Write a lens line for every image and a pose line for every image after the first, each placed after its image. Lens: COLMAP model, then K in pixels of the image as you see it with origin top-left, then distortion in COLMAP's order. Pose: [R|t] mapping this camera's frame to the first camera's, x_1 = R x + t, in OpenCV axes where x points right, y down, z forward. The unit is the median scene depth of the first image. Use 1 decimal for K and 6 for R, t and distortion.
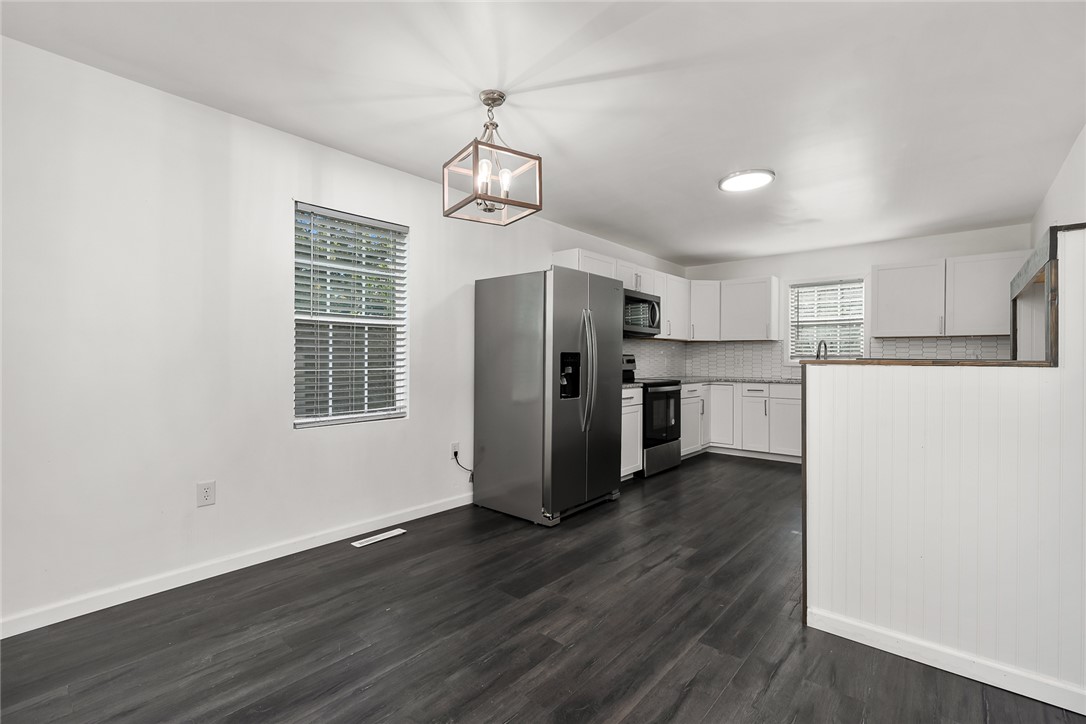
lens RADIAL K [[497.2, 0, 543.0], [0, 497.2, 362.0], [0, 0, 1]] dist [-0.001821, -0.000164]
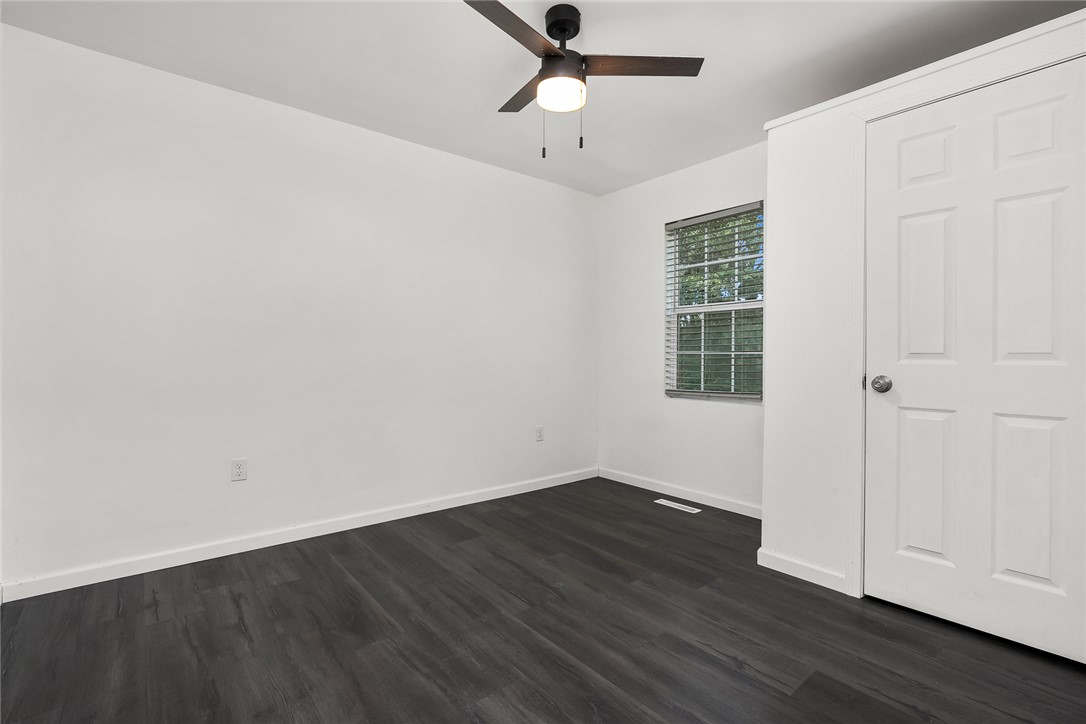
lens RADIAL K [[492.1, 0, 543.6], [0, 492.1, 350.6], [0, 0, 1]] dist [-0.012280, 0.000694]
pose [[-0.173040, 0.013618, -0.984821, 0.764691], [0.003451, 0.999907, 0.013220, -0.011420], [0.984909, -0.001111, -0.173071, 0.843216]]
